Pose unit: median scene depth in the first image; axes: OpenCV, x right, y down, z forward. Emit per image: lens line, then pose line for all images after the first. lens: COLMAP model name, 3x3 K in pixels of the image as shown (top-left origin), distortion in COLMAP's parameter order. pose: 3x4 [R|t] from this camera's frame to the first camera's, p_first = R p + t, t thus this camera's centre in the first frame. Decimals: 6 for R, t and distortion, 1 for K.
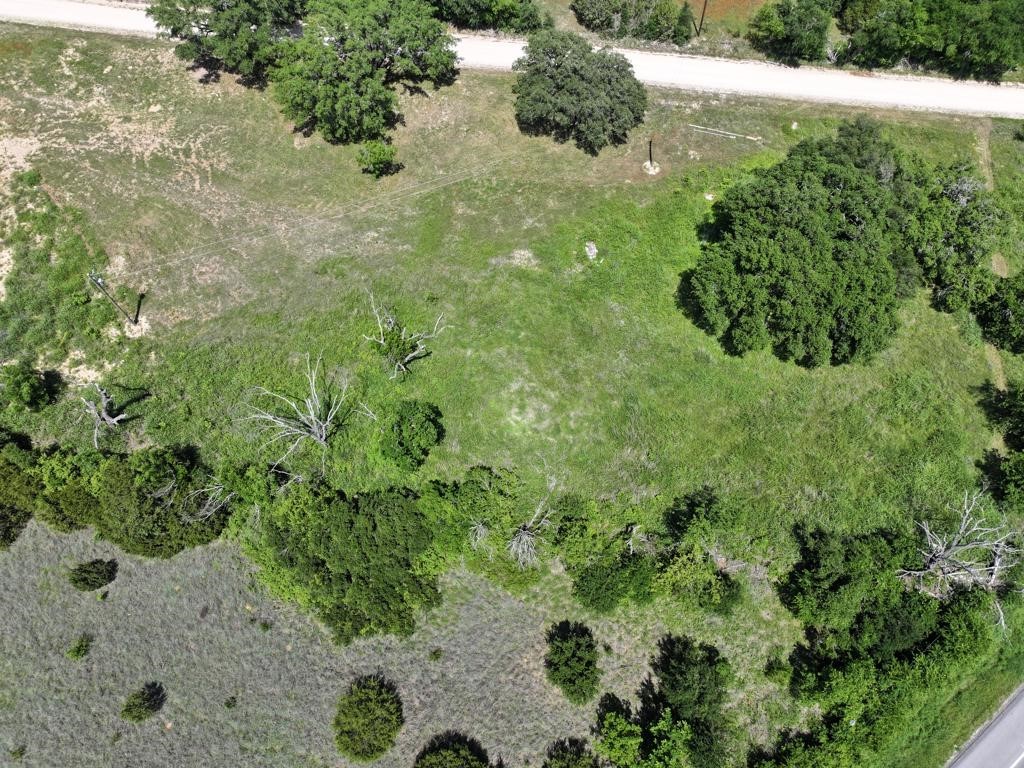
lens RADIAL K [[722.9, 0, 508.0], [0, 722.9, 383.8], [0, 0, 1]] dist [-0.000120, 0.016643]
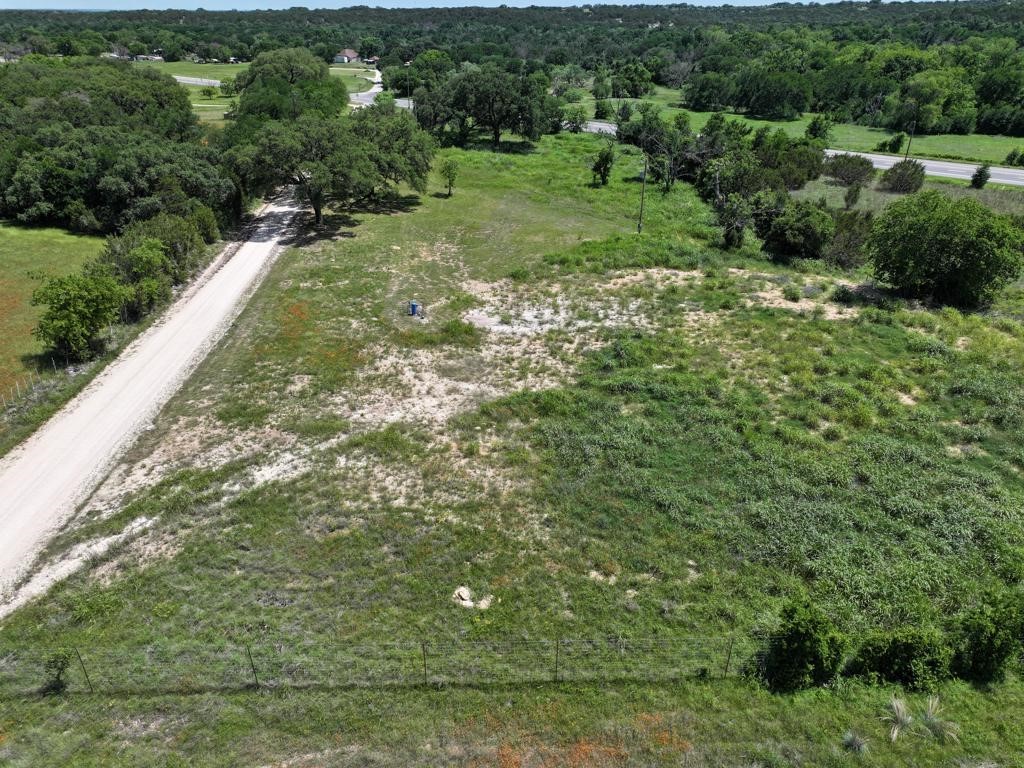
lens RADIAL K [[722.9, 0, 511.5], [0, 722.9, 384.6], [0, 0, 1]] dist [-0.000120, 0.016643]
pose [[-0.219301, -0.449684, 0.865847, -1.441371], [0.861609, 0.327106, 0.388113, -0.575509], [-0.457752, 0.831135, 0.315717, 0.827883]]
